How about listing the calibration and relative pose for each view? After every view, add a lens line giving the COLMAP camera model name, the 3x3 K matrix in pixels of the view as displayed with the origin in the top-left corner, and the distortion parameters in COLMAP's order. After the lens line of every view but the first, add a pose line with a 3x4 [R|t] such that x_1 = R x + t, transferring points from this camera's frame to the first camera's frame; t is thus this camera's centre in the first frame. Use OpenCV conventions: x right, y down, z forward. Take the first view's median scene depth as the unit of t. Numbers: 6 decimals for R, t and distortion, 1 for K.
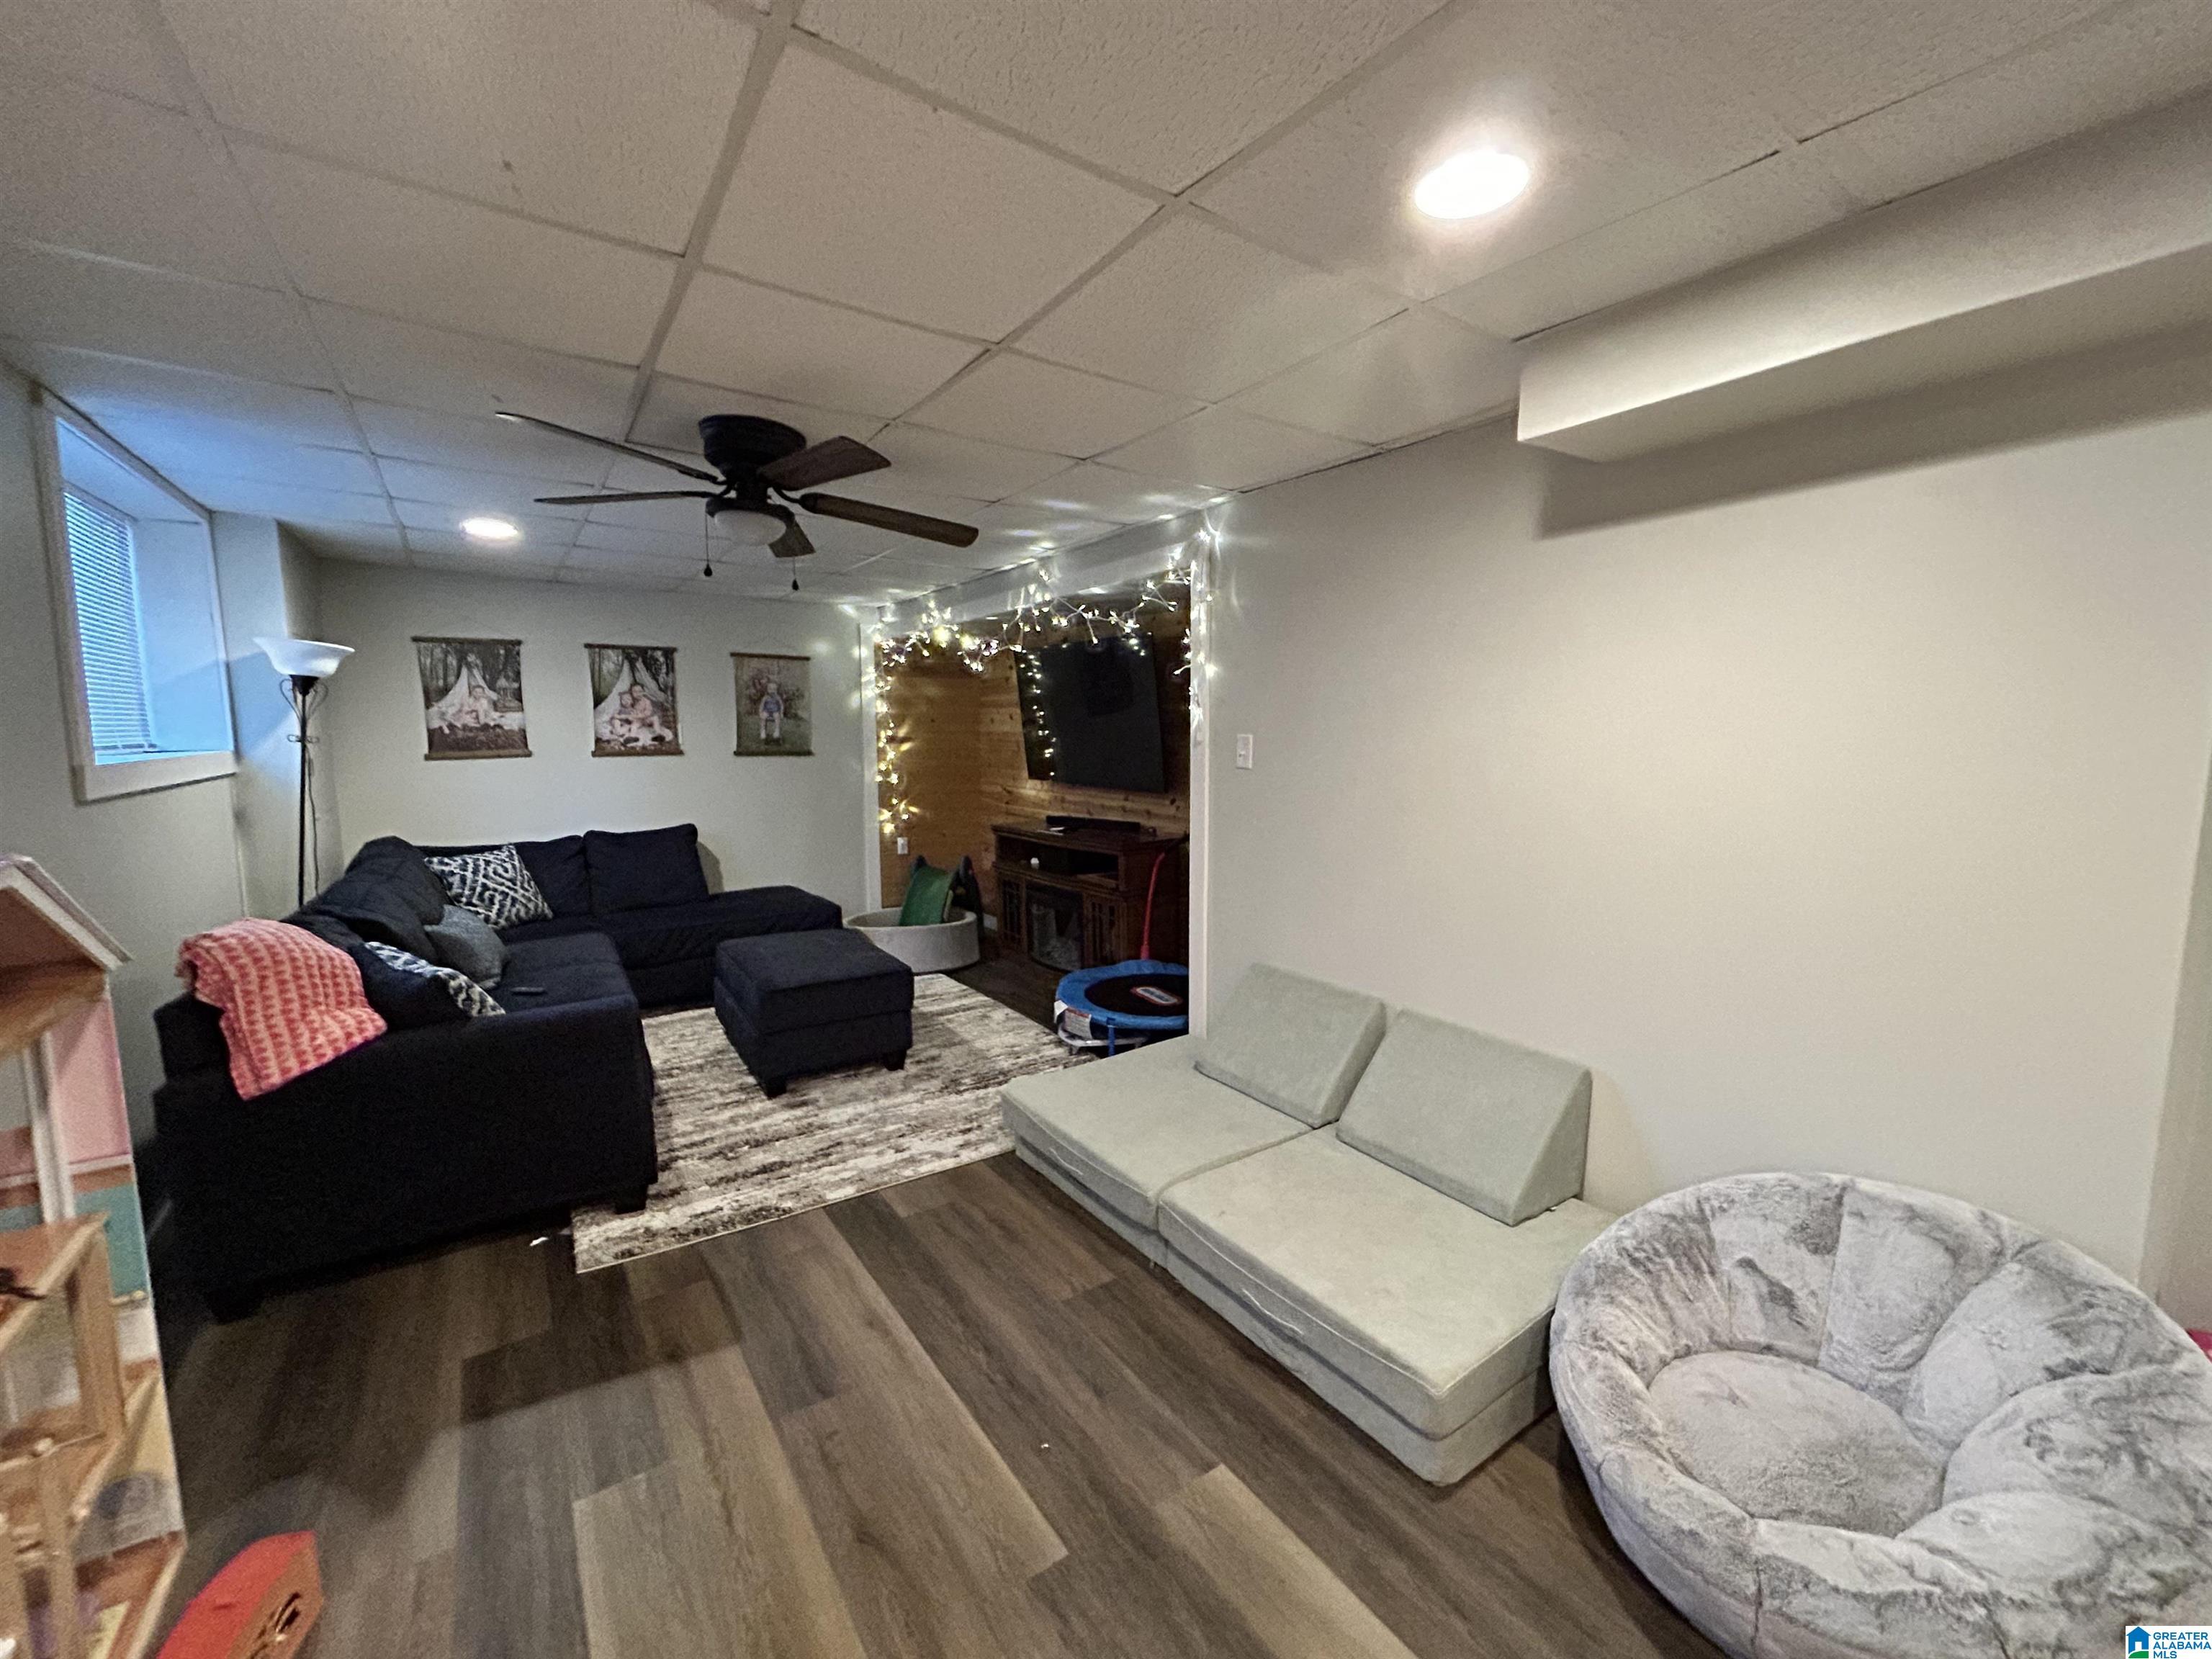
lens RADIAL K [[895.9, 0, 1107.9], [0, 895.9, 827.9], [0, 0, 1]] dist [0.000233, 0.000042]
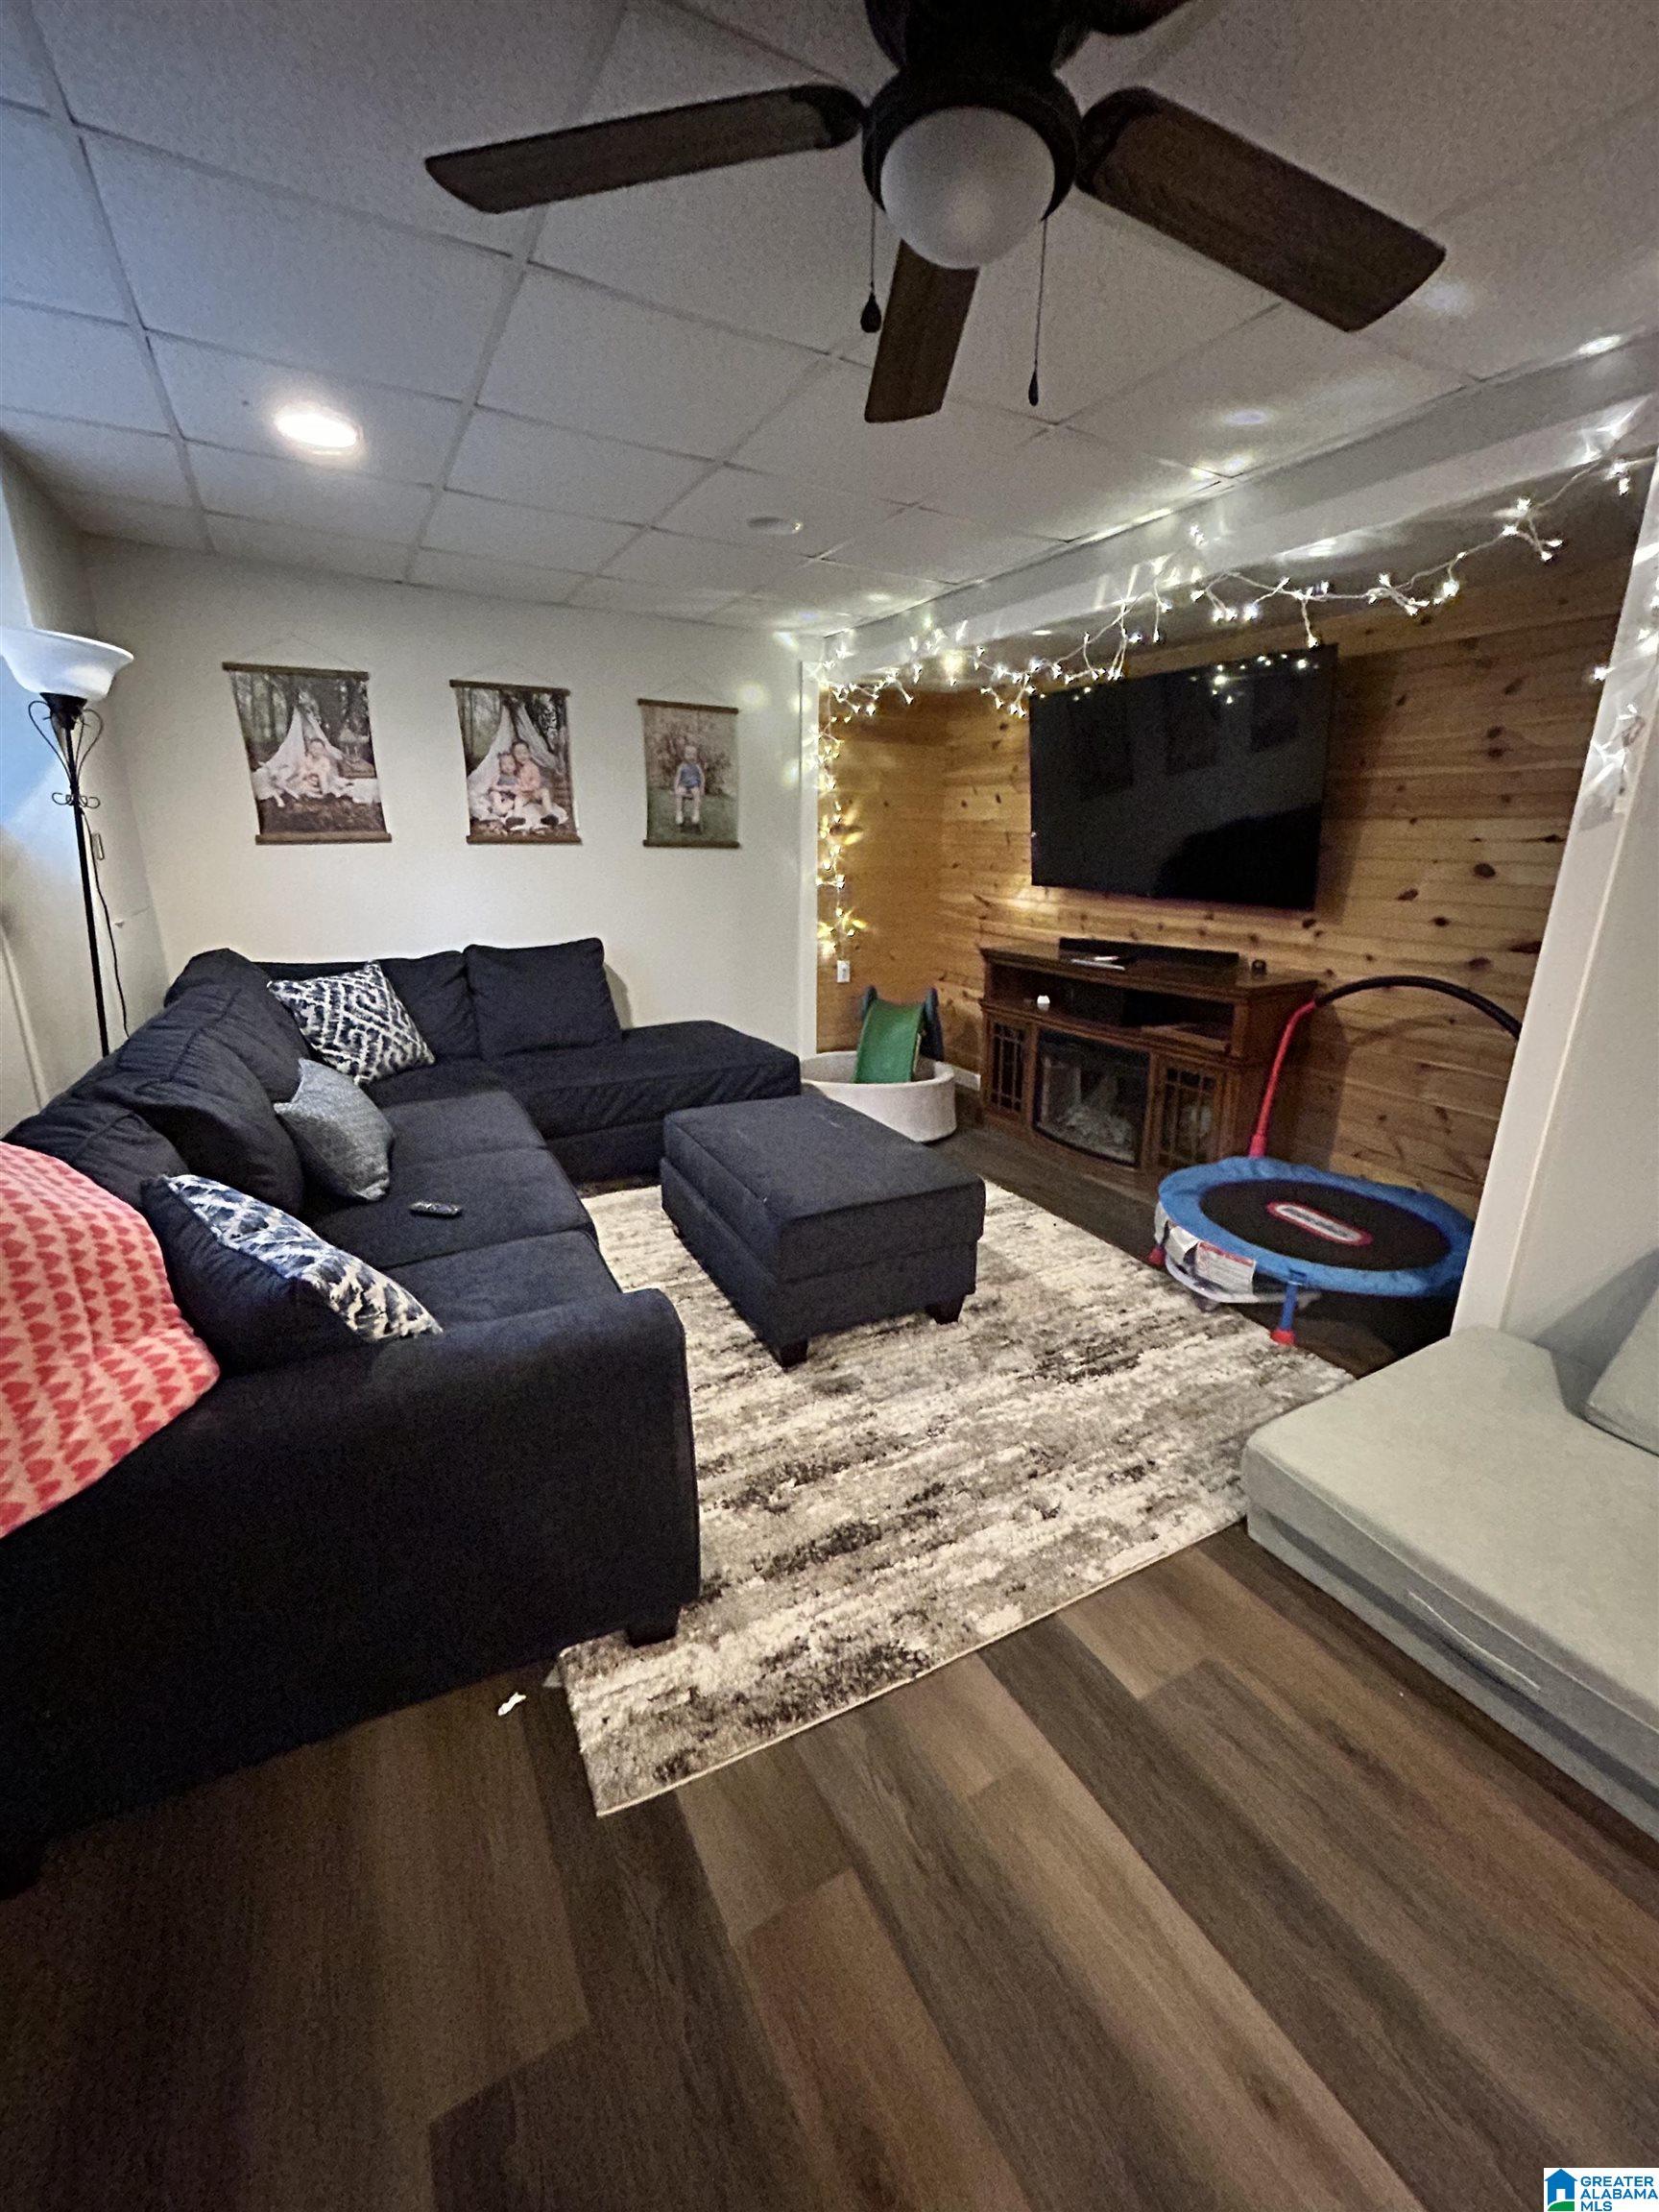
lens RADIAL K [[895.9, 0, 833.9], [0, 895.9, 1106.4], [0, 0, 1]] dist [0.000233, 0.000042]
pose [[0.994837, 0.041238, -0.092728, -0.241197], [-0.023590, 0.982658, 0.183919, -0.011474], [0.098704, -0.180782, 0.978558, 0.325483]]
